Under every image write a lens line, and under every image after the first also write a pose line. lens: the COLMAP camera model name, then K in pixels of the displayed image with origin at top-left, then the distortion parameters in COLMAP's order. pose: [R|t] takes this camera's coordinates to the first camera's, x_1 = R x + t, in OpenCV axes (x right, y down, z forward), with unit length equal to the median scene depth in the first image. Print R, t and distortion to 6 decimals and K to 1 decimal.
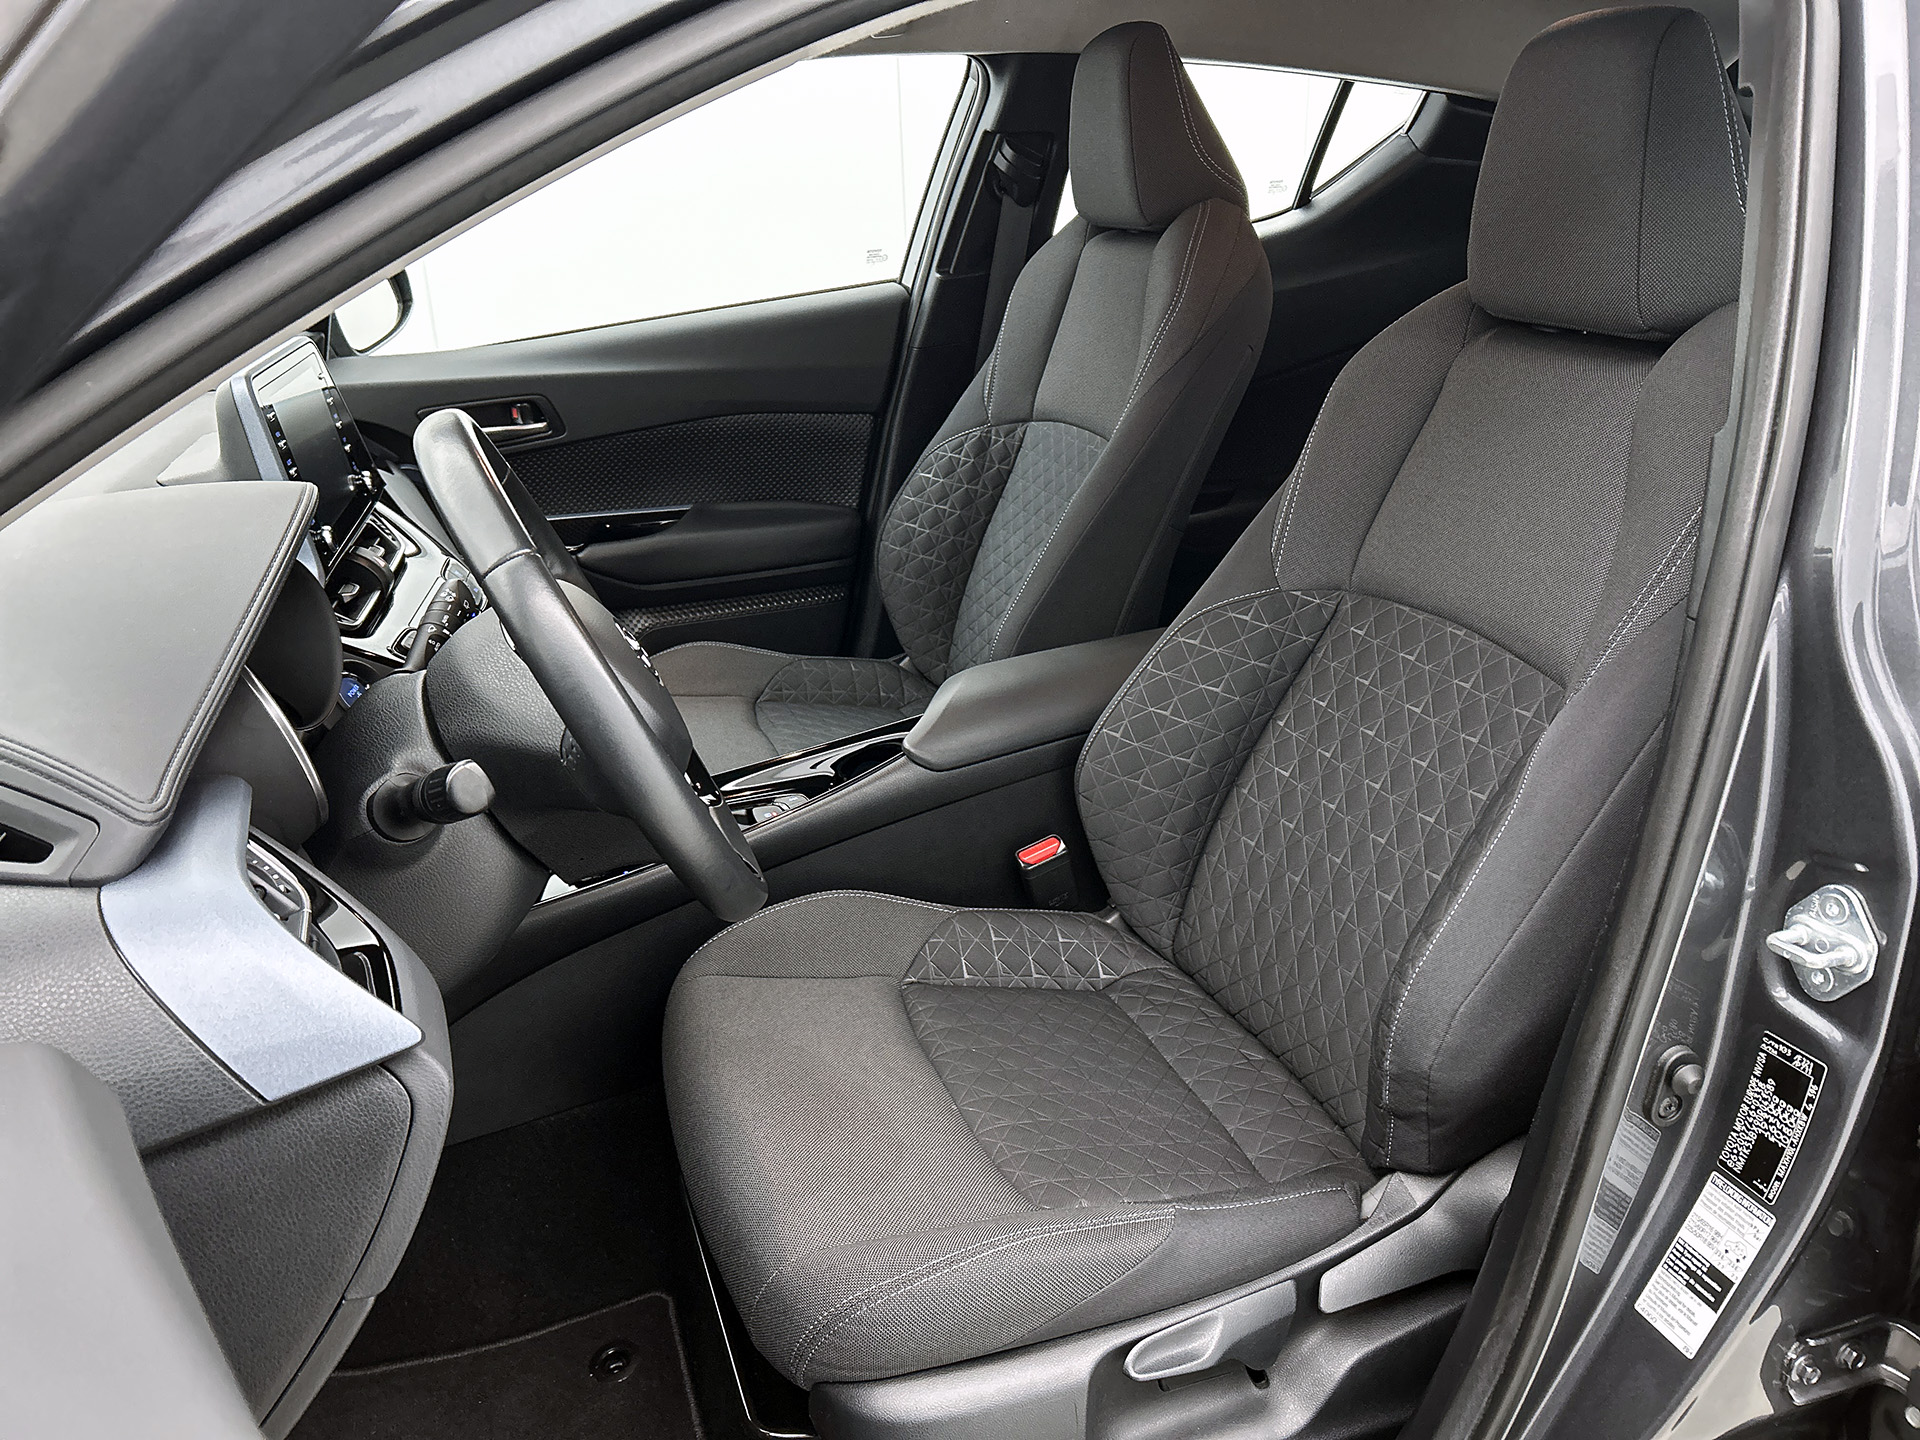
lens RADIAL K [[1444.8, 0, 960.0], [0, 1444.8, 720.0], [0, 0, 1]] dist [0.063488, -0.080119]
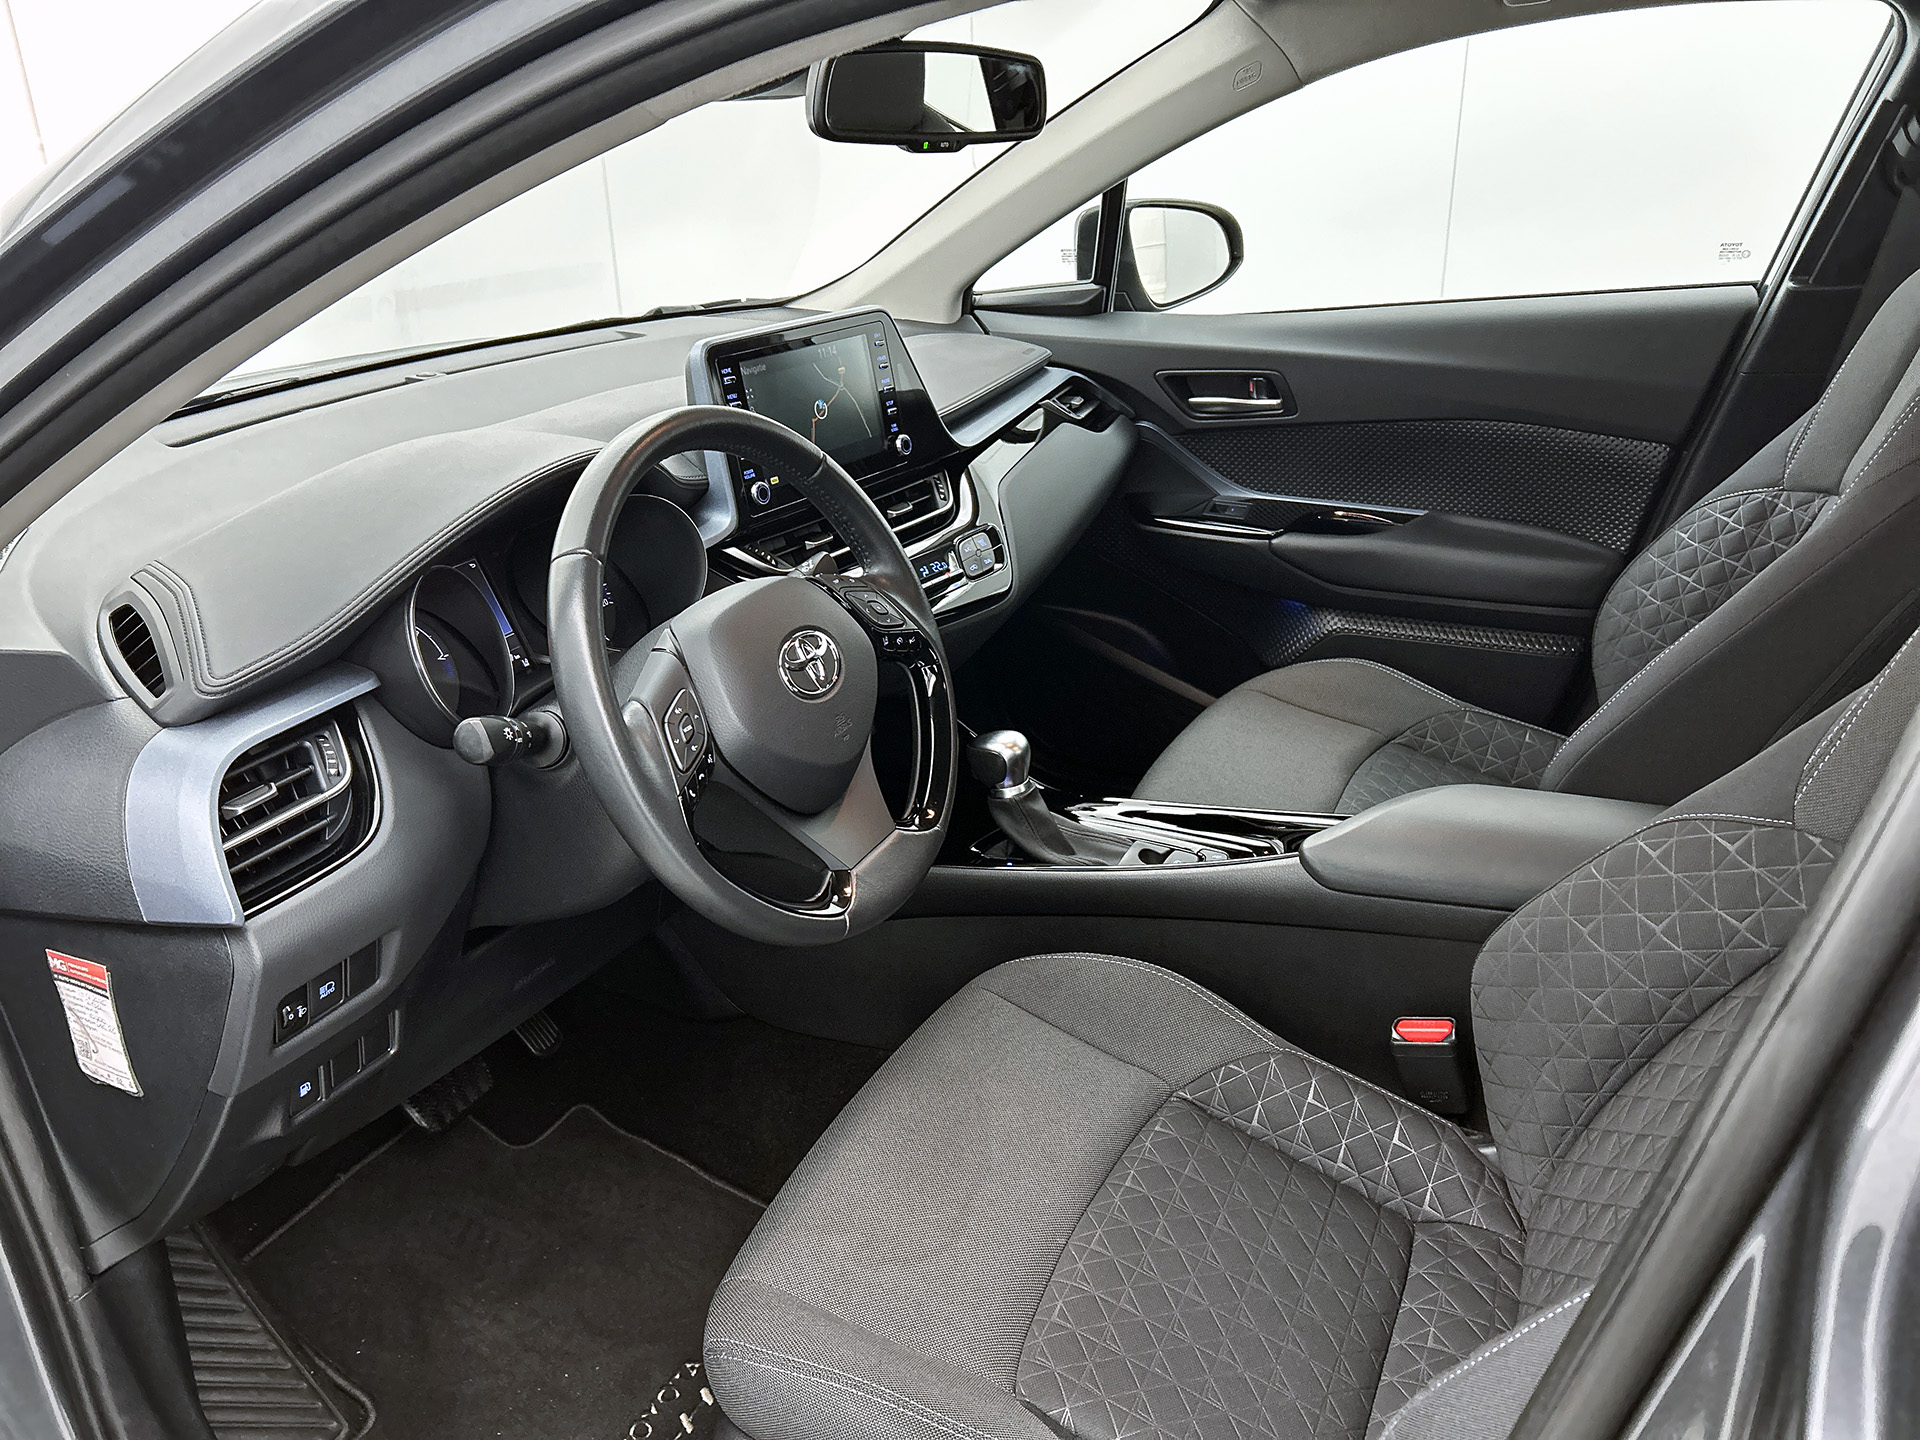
lens RADIAL K [[1444.8, 0, 960.0], [0, 1444.8, 720.0], [0, 0, 1]] dist [0.063488, -0.080119]
pose [[0.696914, 0.296146, -0.653153, 0.258614], [-0.260286, 0.953103, 0.154422, -0.095754], [0.668254, 0.062388, 0.741313, 0.157402]]
